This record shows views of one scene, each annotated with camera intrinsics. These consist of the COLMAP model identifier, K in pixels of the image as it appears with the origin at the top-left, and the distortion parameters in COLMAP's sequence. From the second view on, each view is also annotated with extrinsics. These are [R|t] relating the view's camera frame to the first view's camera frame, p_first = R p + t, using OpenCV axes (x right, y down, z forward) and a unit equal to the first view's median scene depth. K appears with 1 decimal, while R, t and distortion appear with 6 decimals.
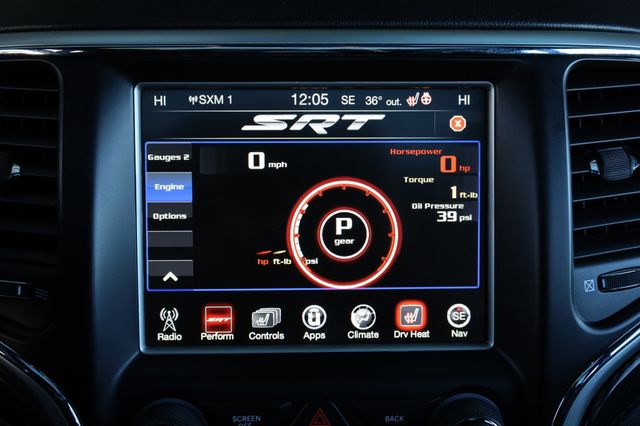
lens RADIAL K [[897.4, 0, 318.5], [0, 897.4, 210.9], [0, 0, 1]] dist [0.007146, 0.000000]
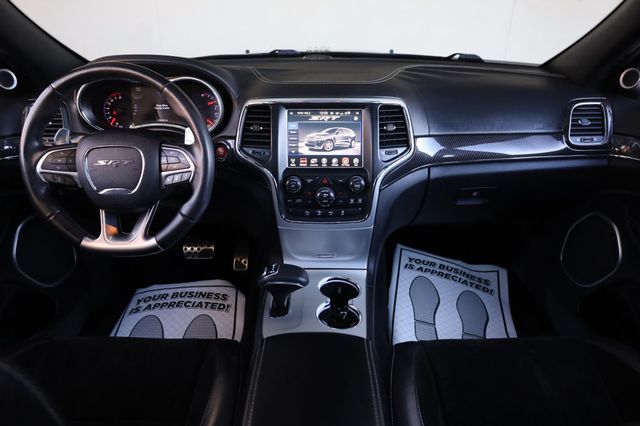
lens RADIAL K [[494.9, 0, 313.5], [0, 494.9, 217.1], [0, 0, 1]] dist [-0.009082, -0.003730]
pose [[0.998794, 0.009028, -0.048253, 0.066257], [-0.006454, 0.998561, 0.053246, 0.276253], [0.048664, -0.052871, 0.997415, -1.577267]]
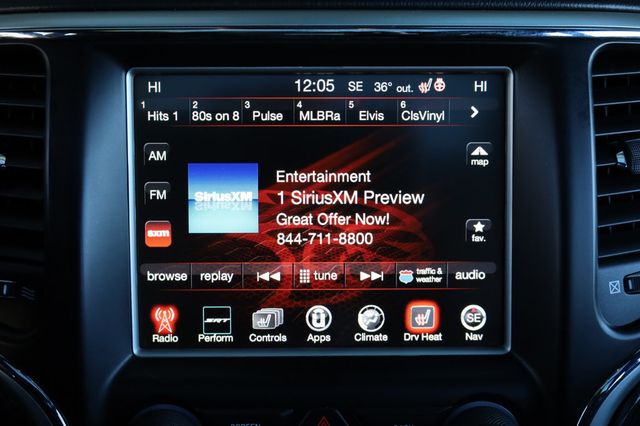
lens RADIAL K [[897.4, 0, 317.3], [0, 897.4, 210.6], [0, 0, 1]] dist [0.007146, 0.000000]
pose [[0.999727, 0.003430, -0.023125, 0.015326], [-0.002984, 0.999809, 0.019295, -0.012554], [0.023186, -0.019220, 0.999546, 0.065248]]
